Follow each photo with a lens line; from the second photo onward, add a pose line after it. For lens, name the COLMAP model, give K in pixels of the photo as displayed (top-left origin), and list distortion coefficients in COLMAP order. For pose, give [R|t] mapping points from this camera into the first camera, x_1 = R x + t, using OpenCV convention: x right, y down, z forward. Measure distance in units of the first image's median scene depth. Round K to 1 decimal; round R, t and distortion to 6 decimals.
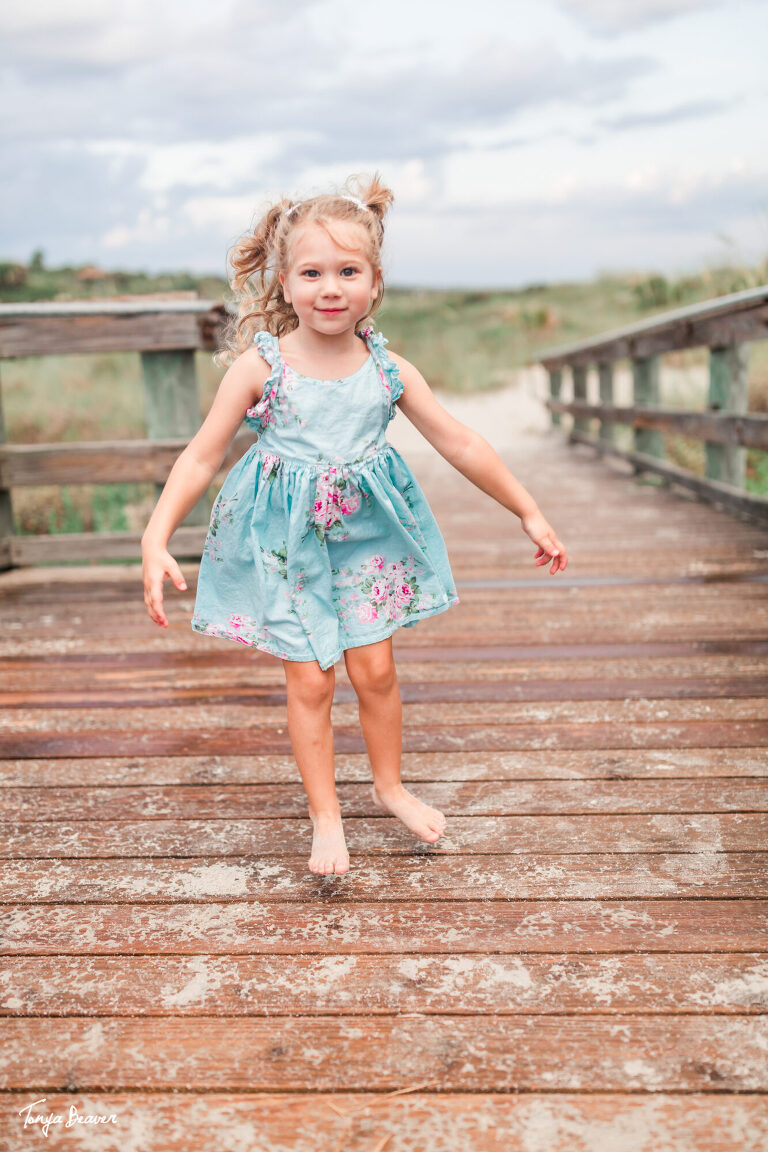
lens RADIAL K [[1096.2, 0, 384.0], [0, 1096.2, 576.0], [0, 0, 1]] dist [0.007406, -0.010133]
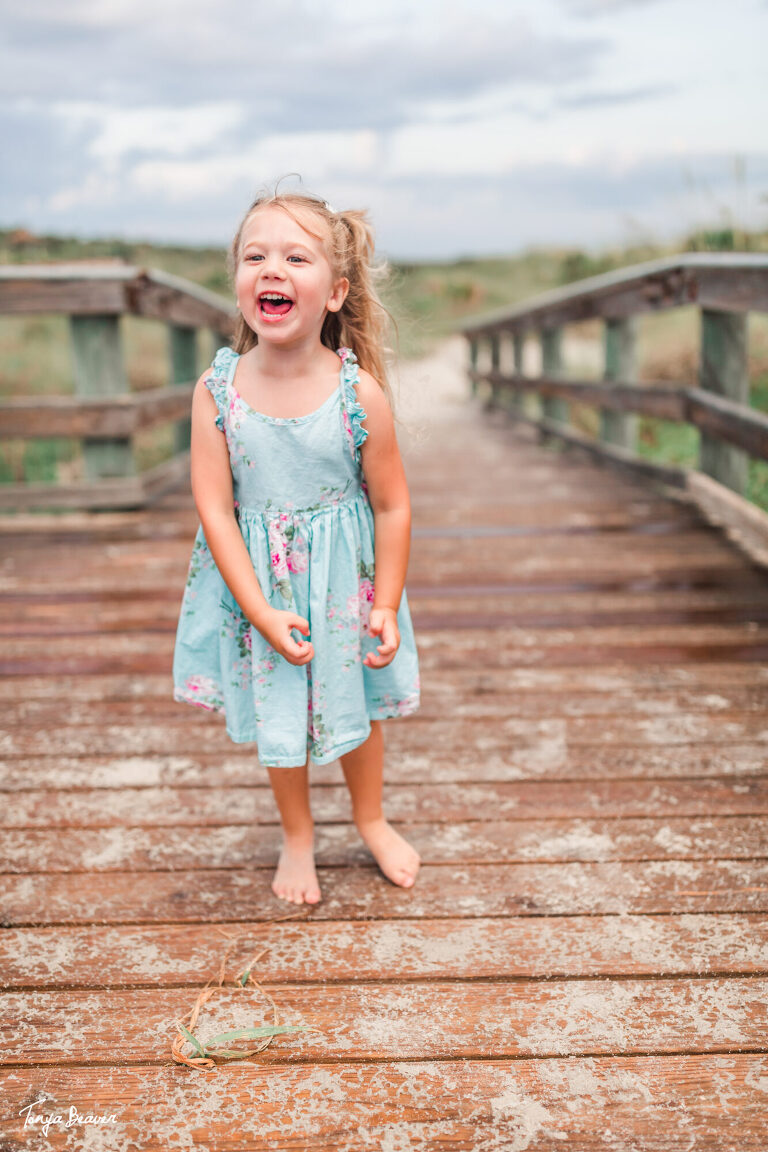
lens RADIAL K [[1096.2, 0, 384.0], [0, 1096.2, 576.0], [0, 0, 1]] dist [0.007406, -0.010133]
pose [[0.998389, 0.004038, 0.056602, 0.055936], [-0.005504, 0.999653, 0.025756, 0.044786], [-0.056478, -0.026026, 0.998065, -0.203364]]
